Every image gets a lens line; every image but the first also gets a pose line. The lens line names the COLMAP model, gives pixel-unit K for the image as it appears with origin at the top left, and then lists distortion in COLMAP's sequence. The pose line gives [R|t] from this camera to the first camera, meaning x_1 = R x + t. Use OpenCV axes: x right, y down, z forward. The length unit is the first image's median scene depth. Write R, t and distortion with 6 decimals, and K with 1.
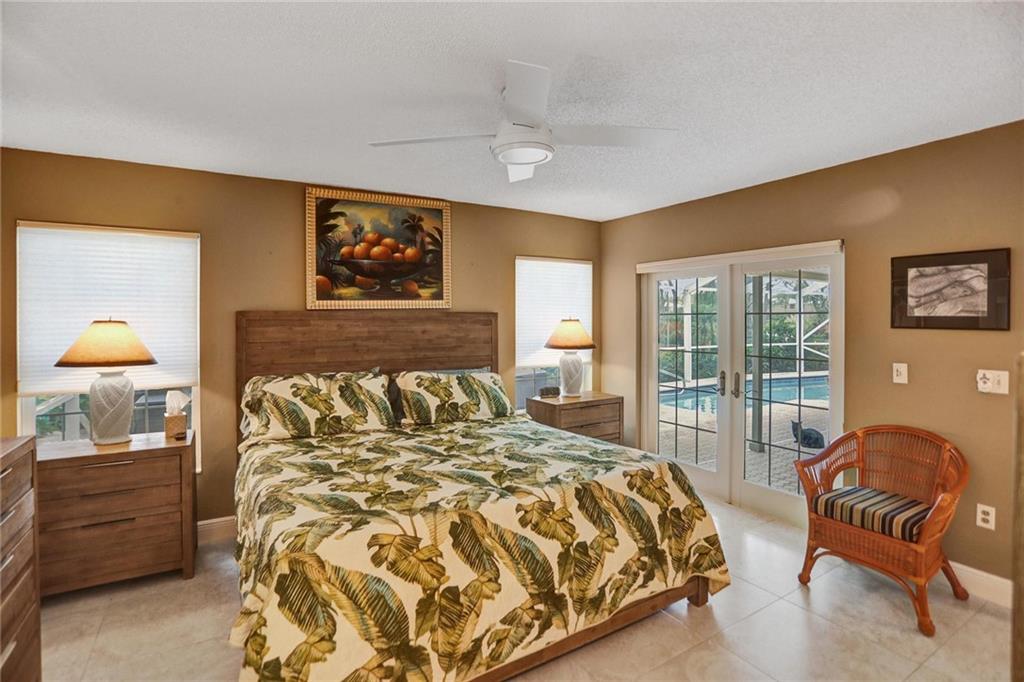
lens RADIAL K [[500.1, 0, 512.7], [0, 500.1, 315.1], [0, 0, 1]] dist [-0.046450, 0.000332]
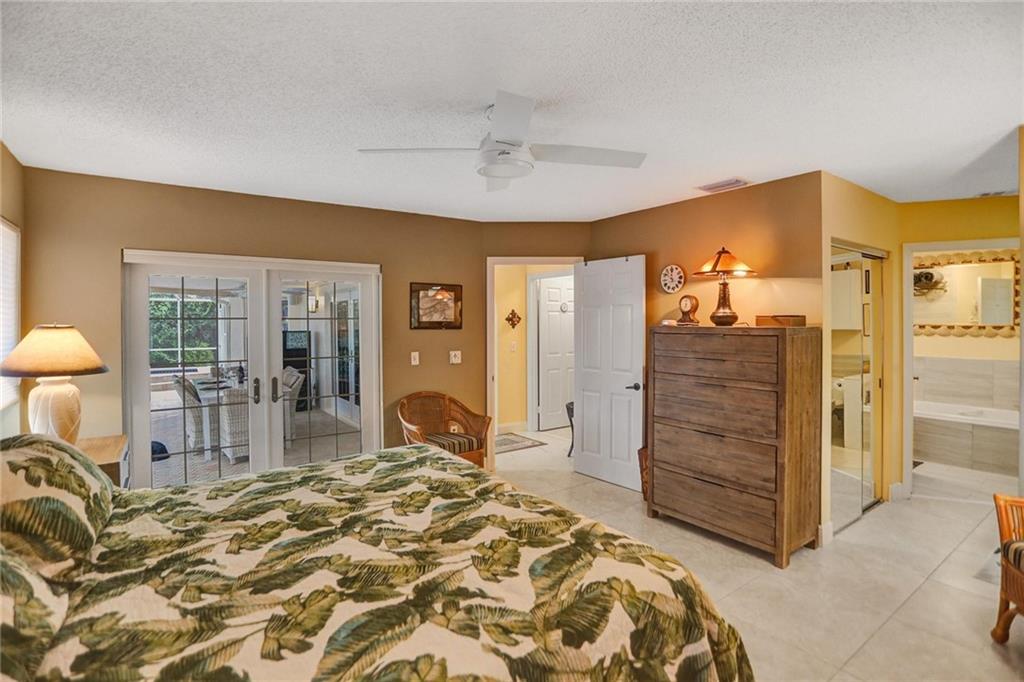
lens RADIAL K [[497.2, 0, 512.8], [0, 497.2, 328.0], [0, 0, 1]] dist [-0.070569, 0.000241]
pose [[-0.075532, -0.004465, 0.997133, -0.722375], [0.005854, 0.999971, 0.004921, 0.016188], [-0.997126, 0.006209, -0.075503, 0.750082]]
